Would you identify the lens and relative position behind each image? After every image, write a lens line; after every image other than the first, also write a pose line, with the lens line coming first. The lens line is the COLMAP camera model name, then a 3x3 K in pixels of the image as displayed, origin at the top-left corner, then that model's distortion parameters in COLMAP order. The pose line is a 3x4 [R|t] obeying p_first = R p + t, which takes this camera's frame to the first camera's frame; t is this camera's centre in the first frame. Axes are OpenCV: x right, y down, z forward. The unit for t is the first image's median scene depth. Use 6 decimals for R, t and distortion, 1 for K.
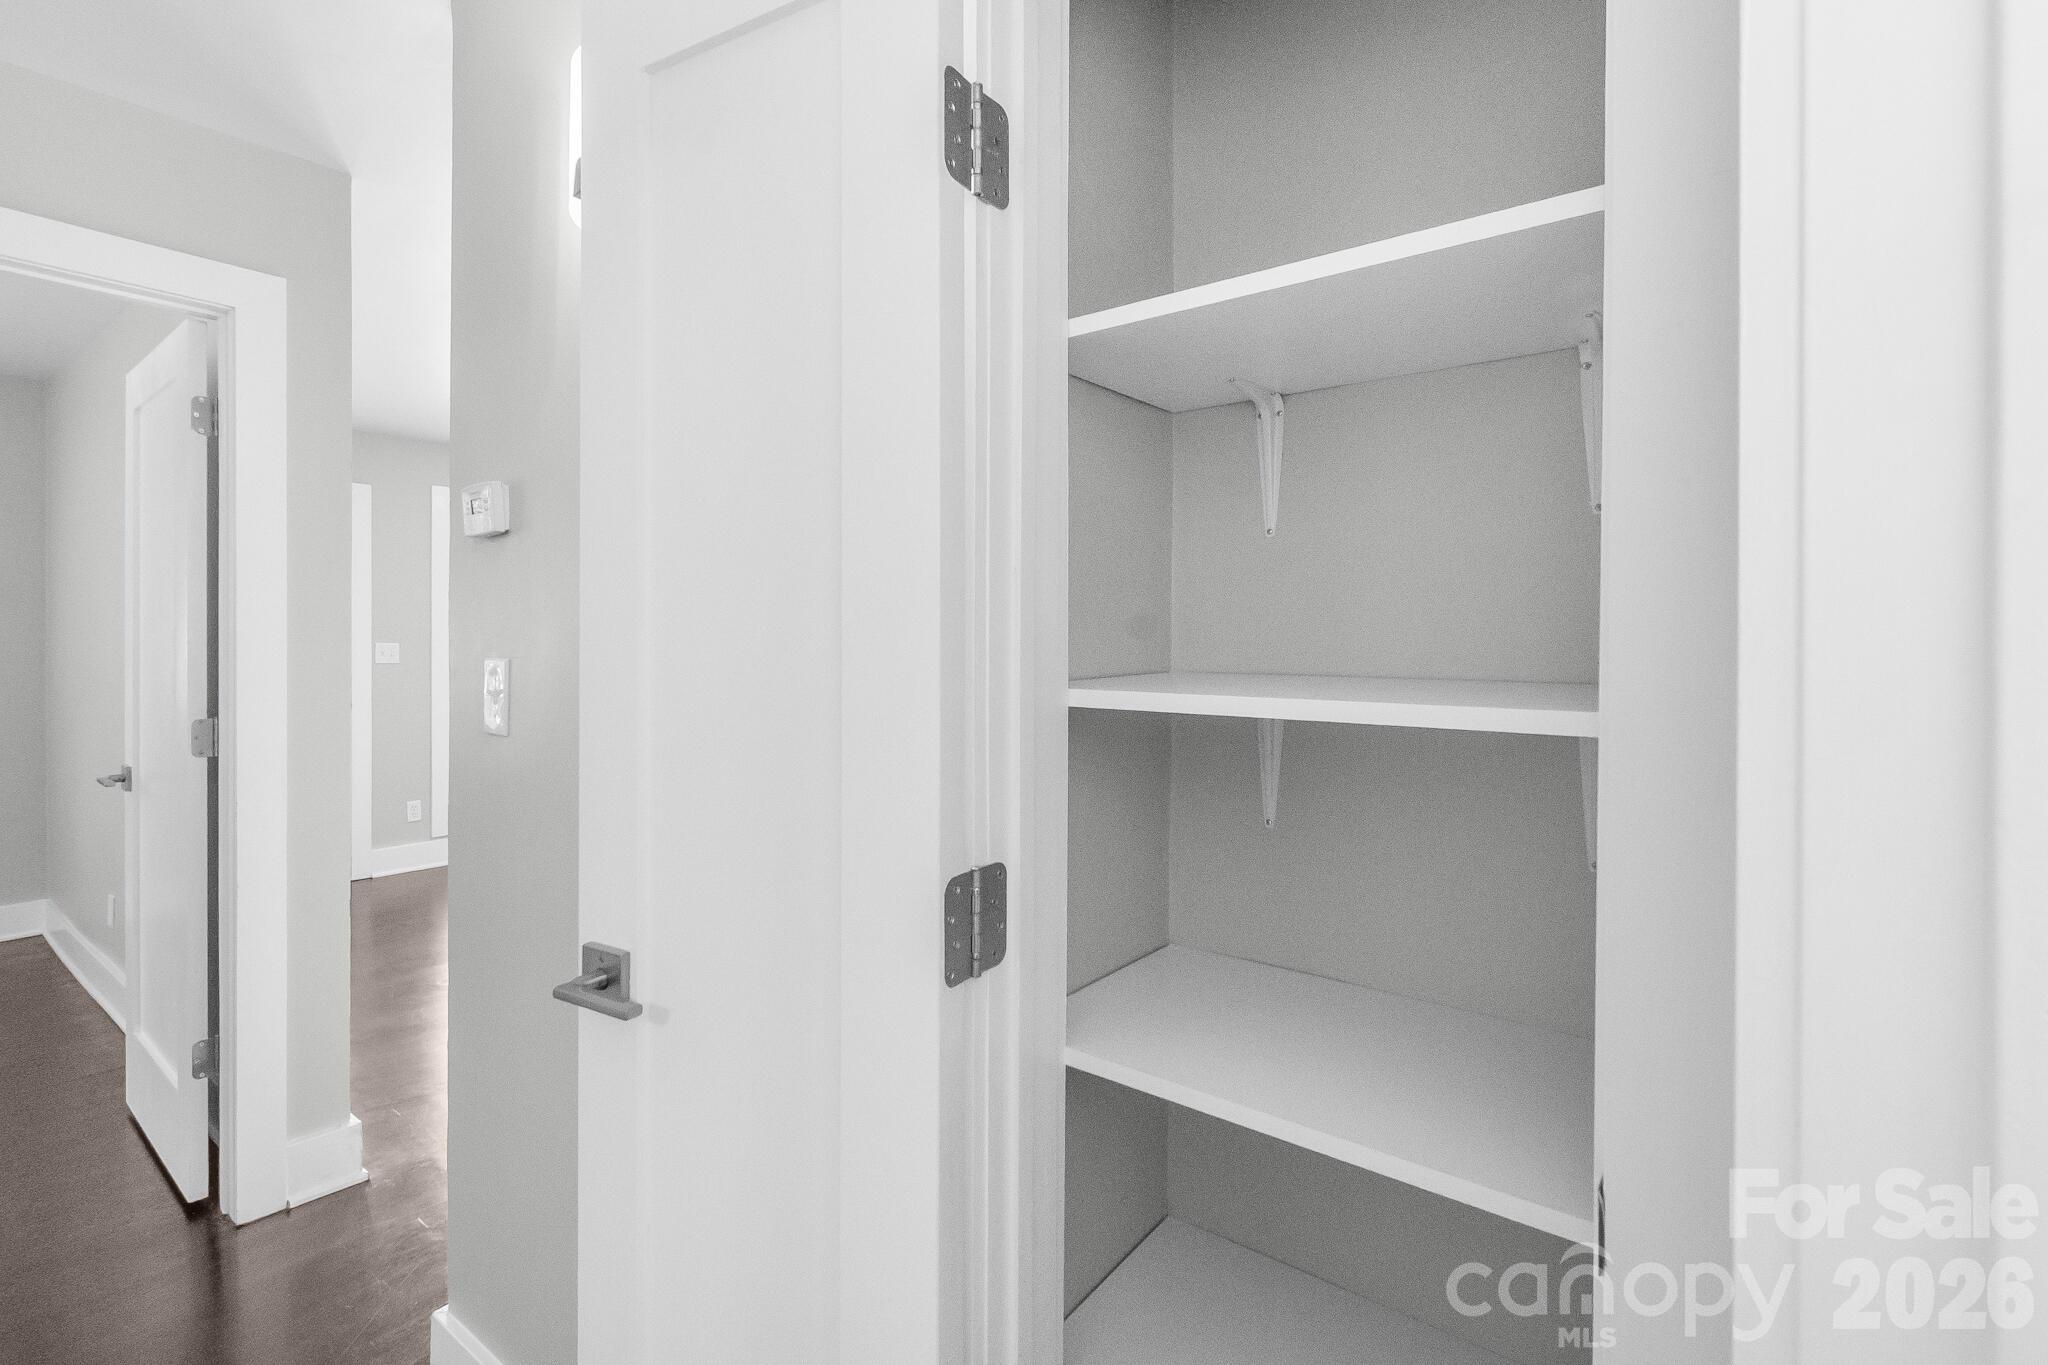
lens RADIAL K [[901.9, 0, 1024.0], [0, 901.9, 682.5], [0, 0, 1]] dist [-0.001228, -0.000156]
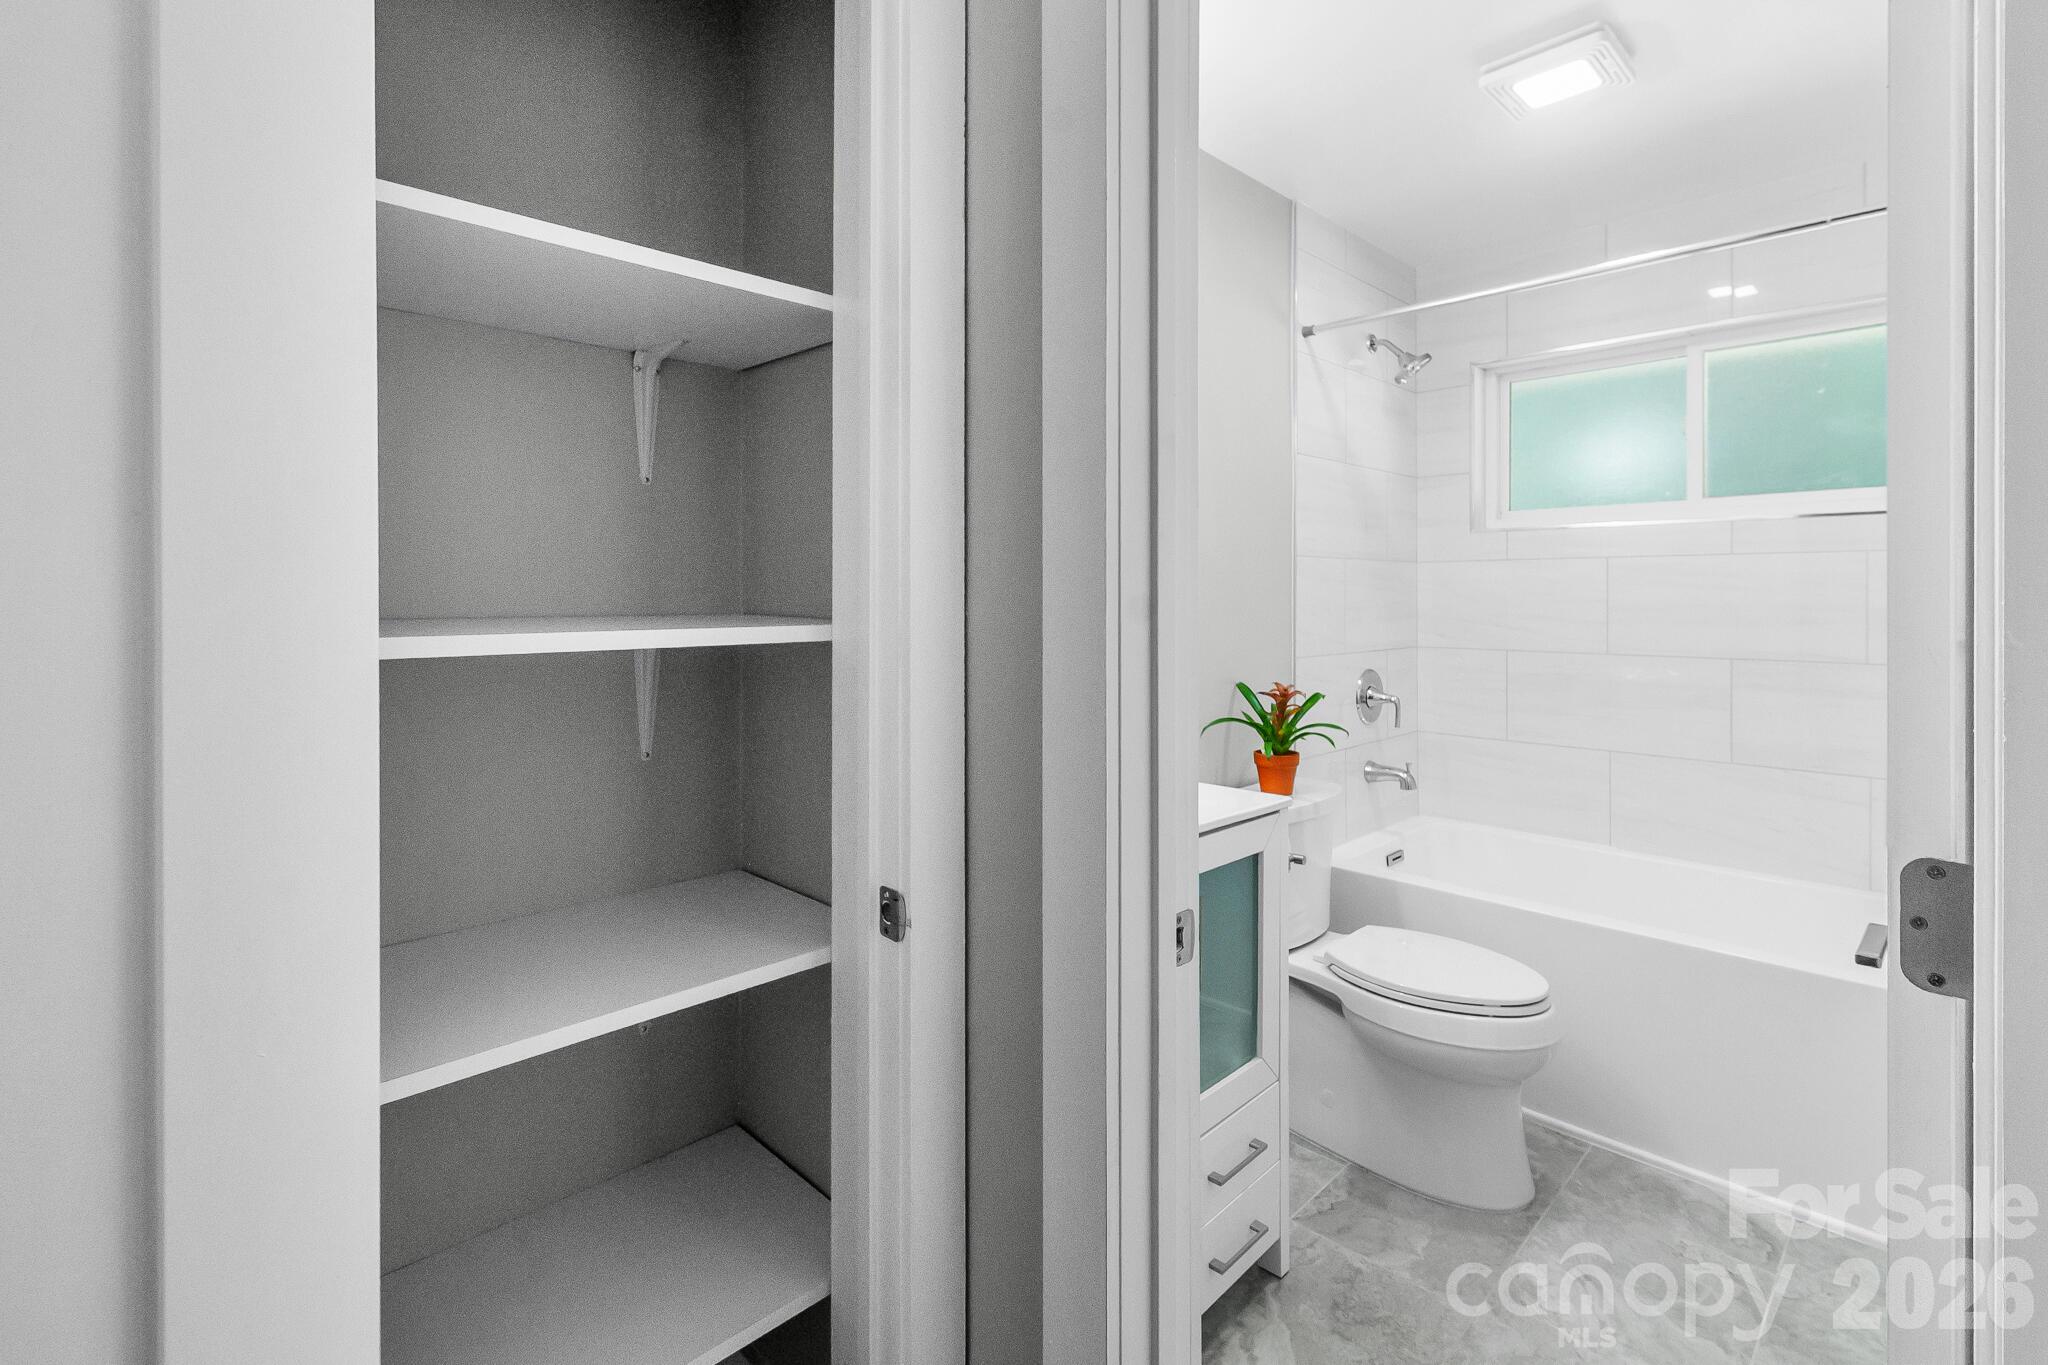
lens RADIAL K [[890.6, 0, 1020.5], [0, 890.6, 590.9], [0, 0, 1]] dist [-0.000319, -0.000042]
pose [[0.119754, -0.006807, 0.992780, -0.770976], [0.040915, 0.999161, 0.001915, -0.015146], [-0.991960, 0.040390, 0.119932, 0.401073]]
